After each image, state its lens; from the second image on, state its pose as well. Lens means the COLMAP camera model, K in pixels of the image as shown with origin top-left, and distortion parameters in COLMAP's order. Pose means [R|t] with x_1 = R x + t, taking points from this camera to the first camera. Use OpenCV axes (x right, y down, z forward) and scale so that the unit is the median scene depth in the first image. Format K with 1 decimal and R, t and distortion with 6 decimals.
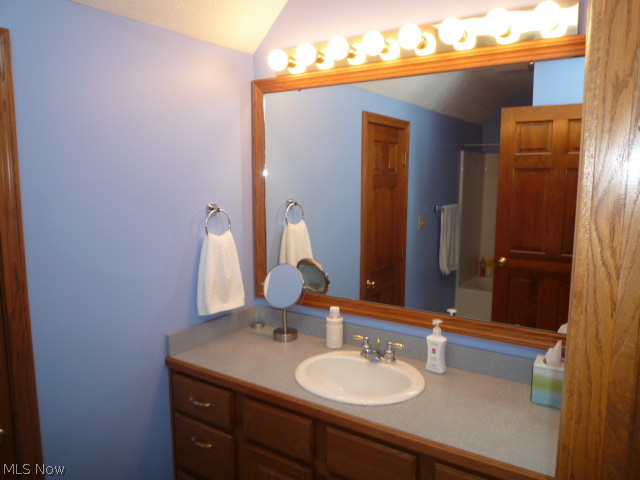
lens RADIAL K [[469.2, 0, 324.2], [0, 469.2, 237.9], [0, 0, 1]] dist [-0.000785, -0.052708]
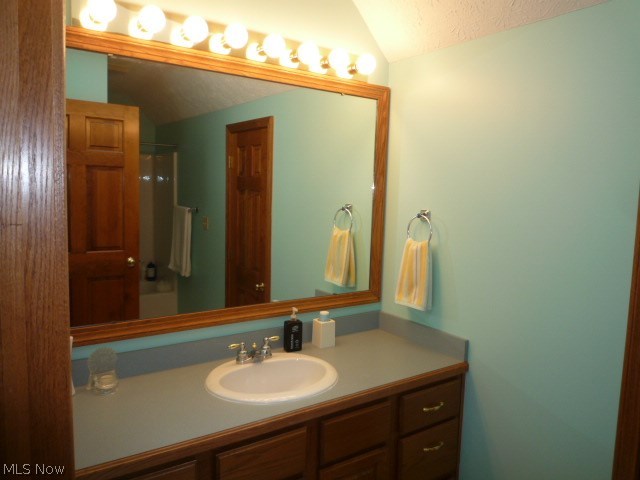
lens RADIAL K [[469.2, 0, 324.2], [0, 469.2, 237.9], [0, 0, 1]] dist [-0.000785, -0.052708]
pose [[0.387863, -0.098482, 0.916441, -0.733659], [0.077745, 0.994228, 0.073937, -0.062618], [-0.918432, 0.042571, 0.393281, 0.469672]]
